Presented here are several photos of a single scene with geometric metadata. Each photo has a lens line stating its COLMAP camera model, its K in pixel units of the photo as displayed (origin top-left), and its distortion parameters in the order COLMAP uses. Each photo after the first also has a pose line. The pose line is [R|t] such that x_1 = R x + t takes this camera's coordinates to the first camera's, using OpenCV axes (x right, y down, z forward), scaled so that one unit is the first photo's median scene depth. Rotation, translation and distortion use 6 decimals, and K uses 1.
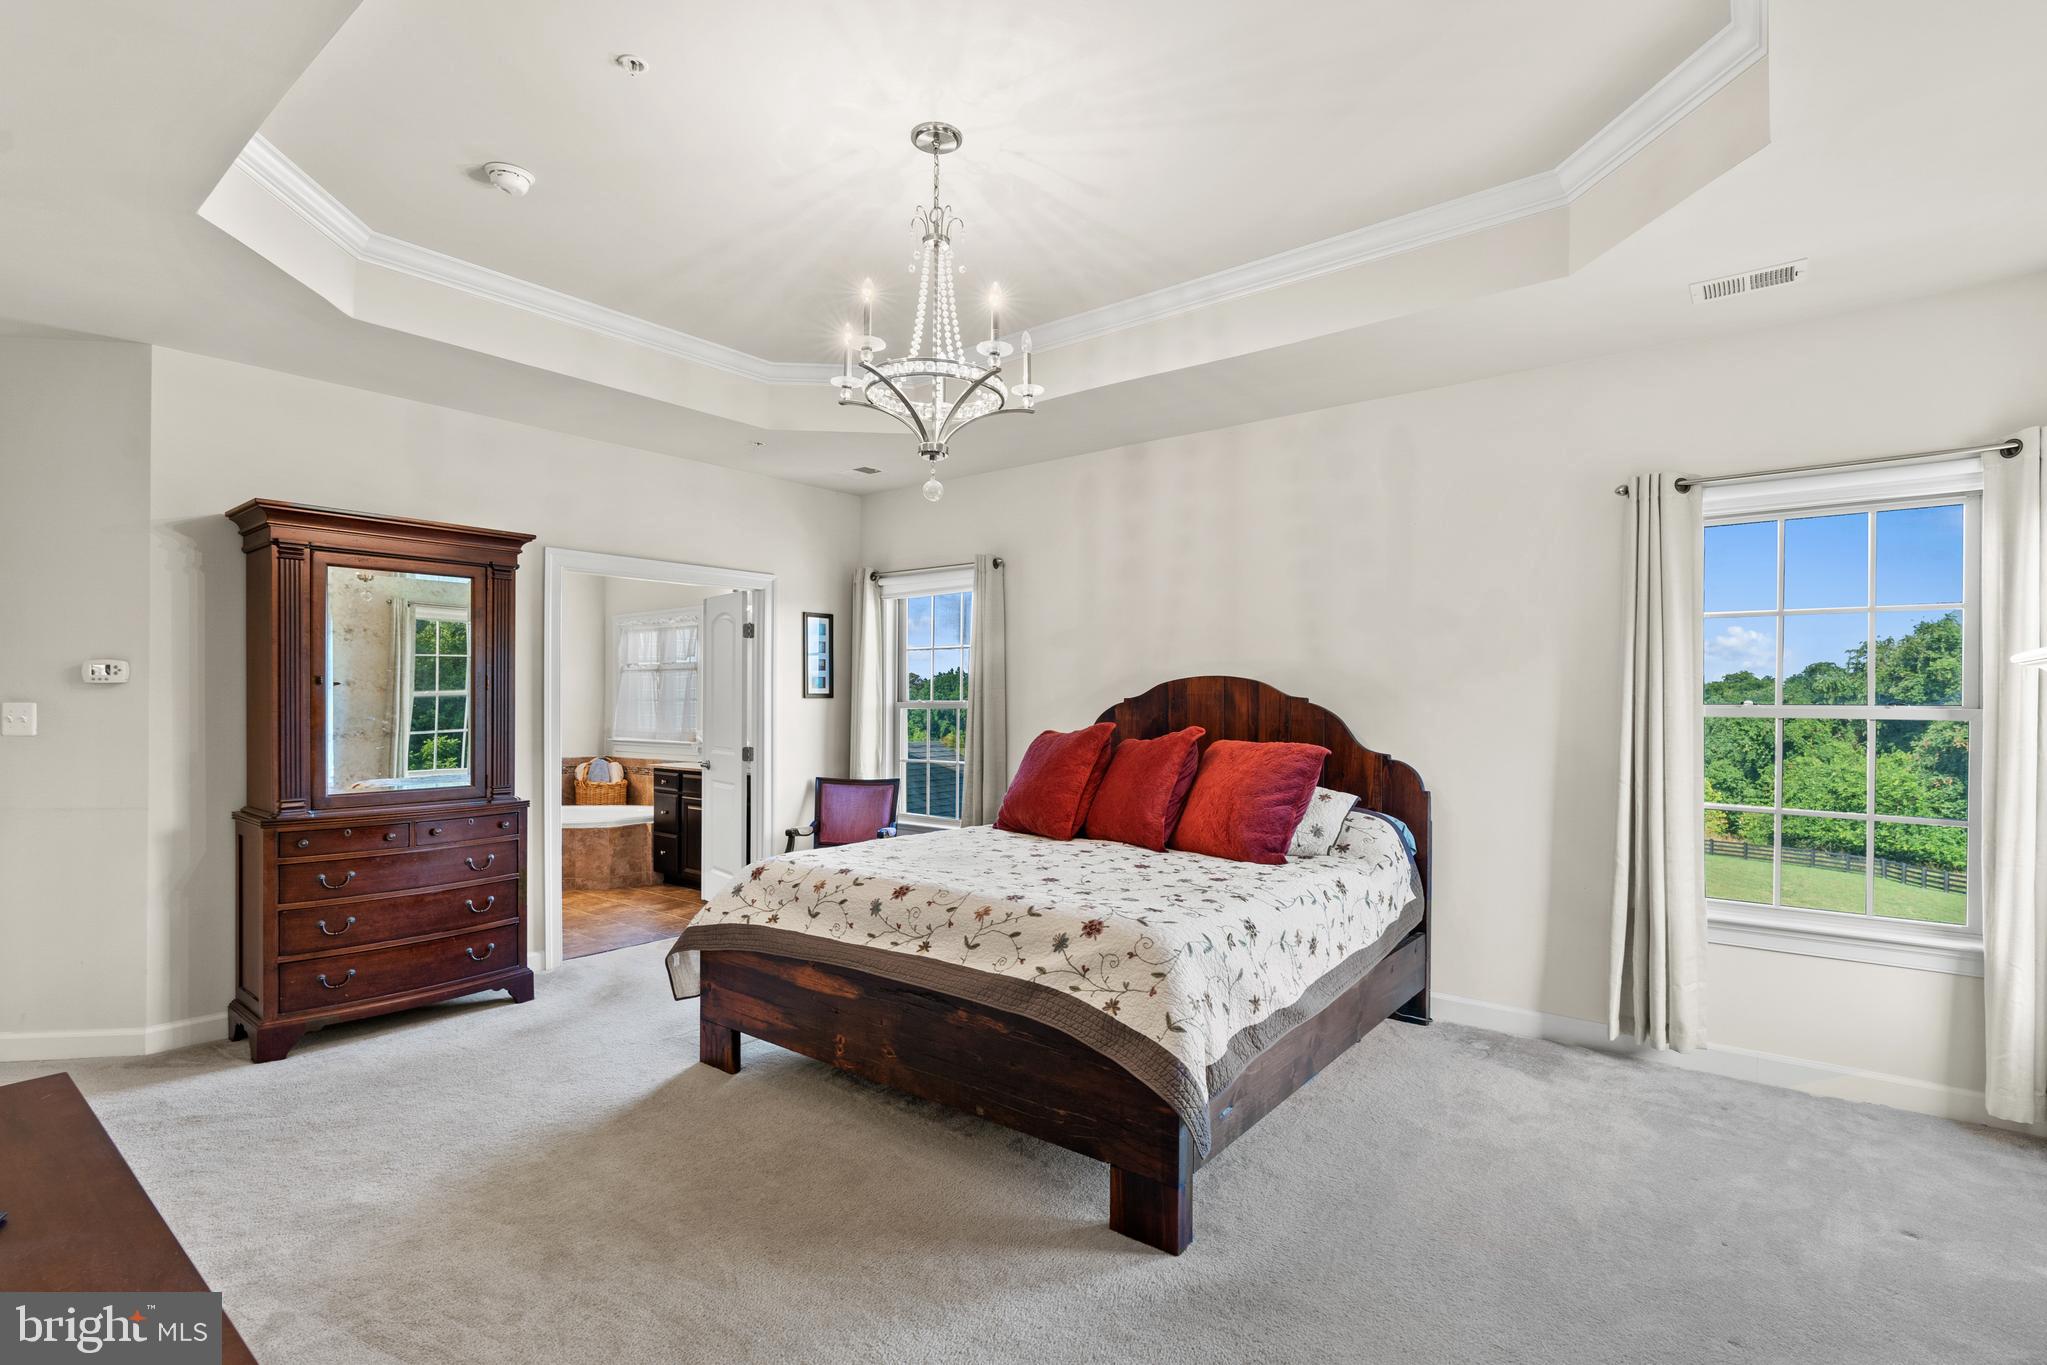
lens RADIAL K [[943.8, 0, 1028.9], [0, 943.8, 698.6], [0, 0, 1]] dist [-0.018884, -0.000172]
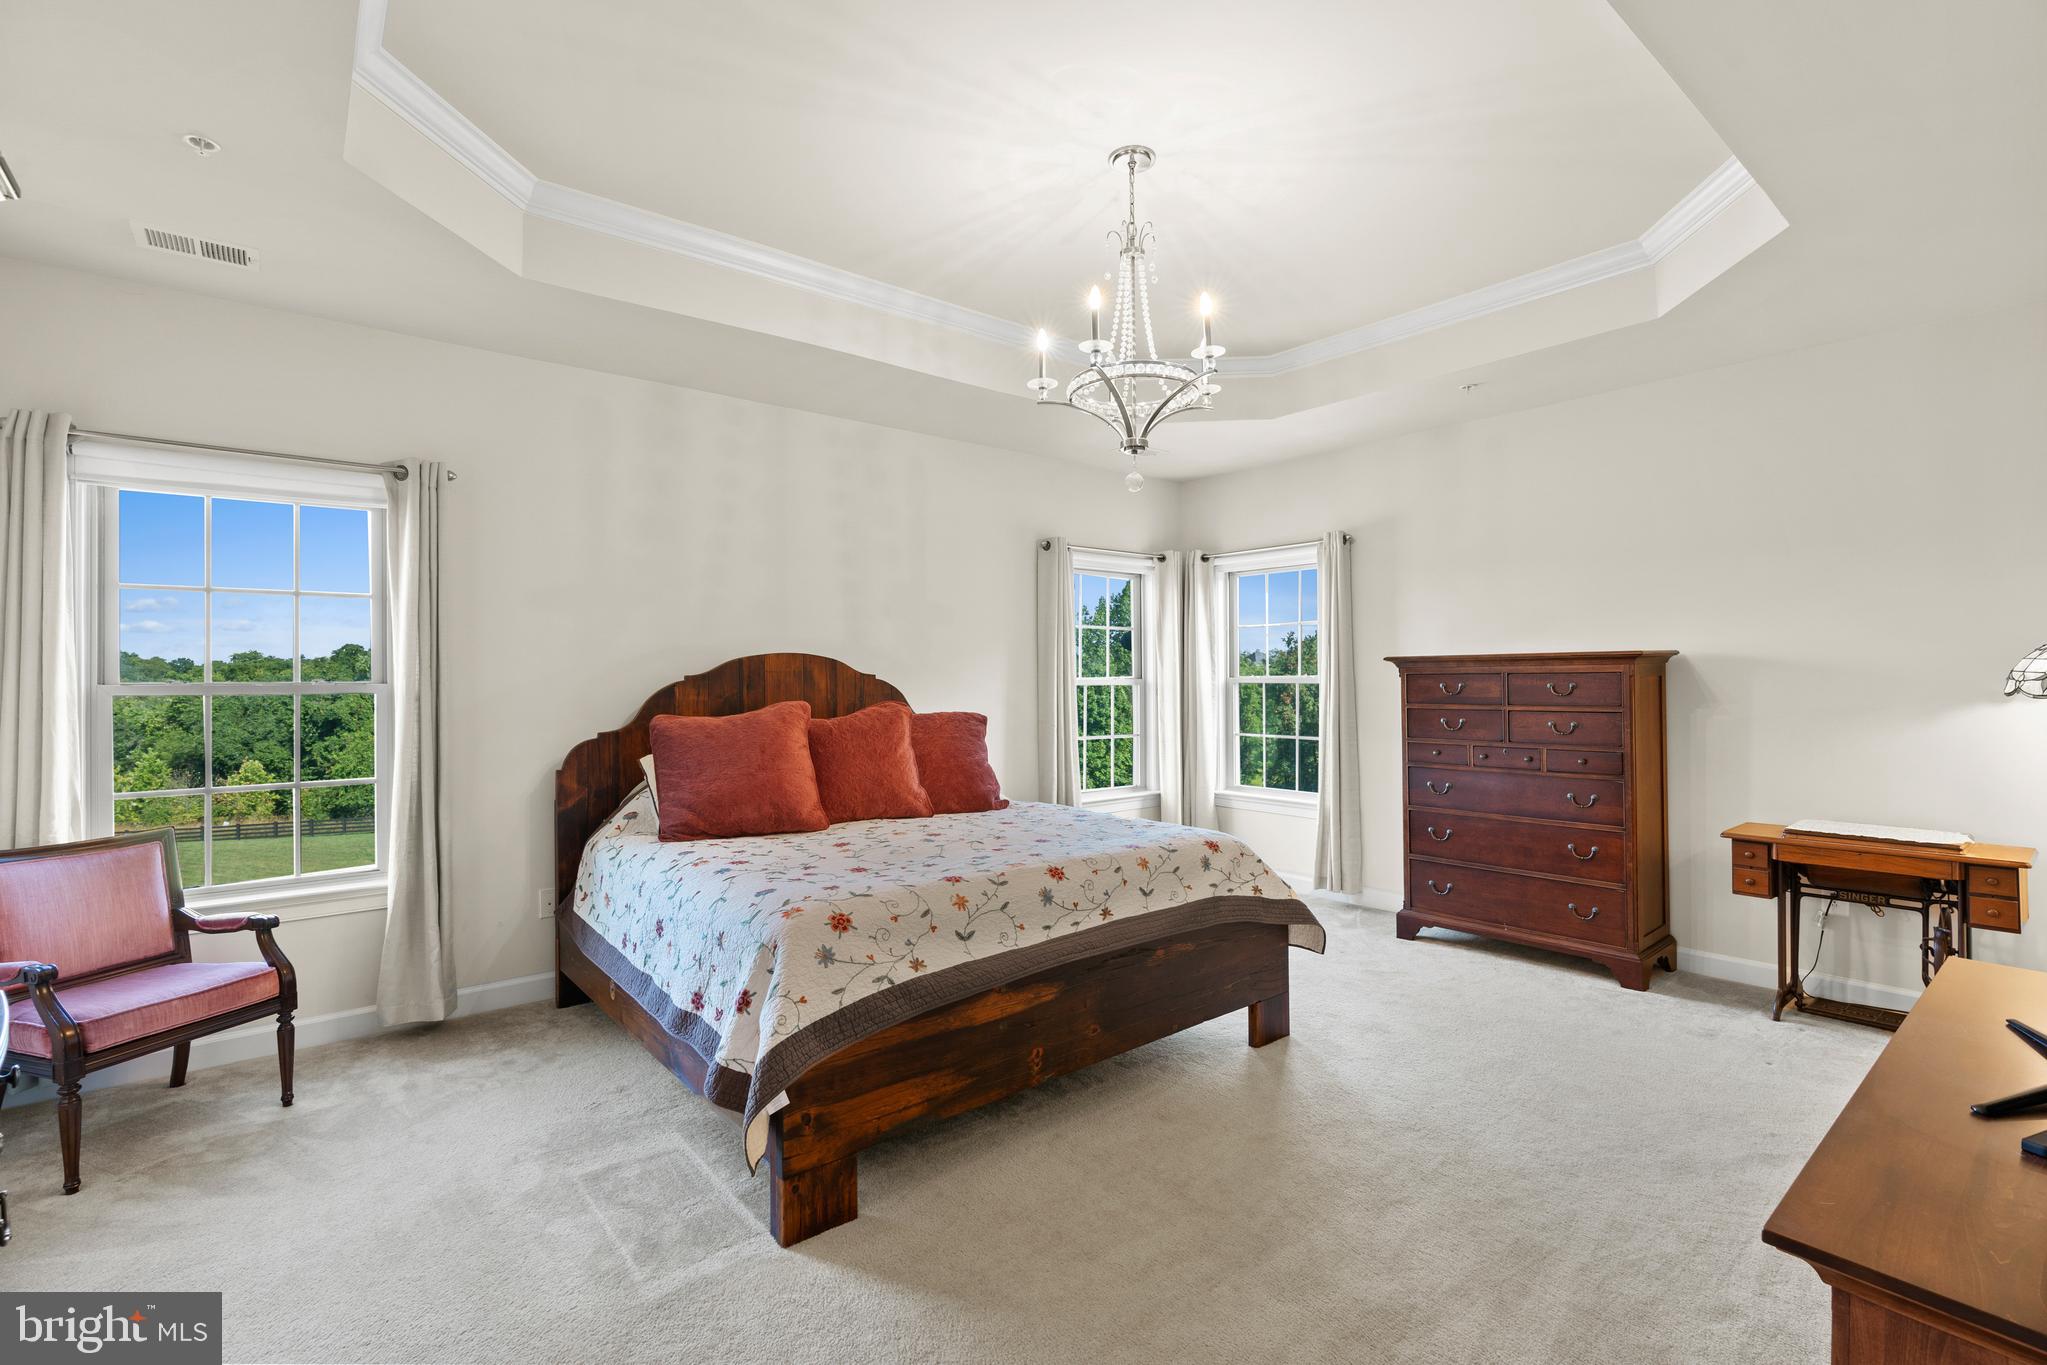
lens RADIAL K [[926.5, 0, 1024.1], [0, 926.5, 673.1], [0, 0, 1]] dist [-0.003456, -0.000179]
pose [[0.221191, 0.001276, 0.975230, -0.829653], [0.003629, 0.999991, -0.002131, -0.000113], [-0.975224, 0.004011, 0.221184, 0.631586]]
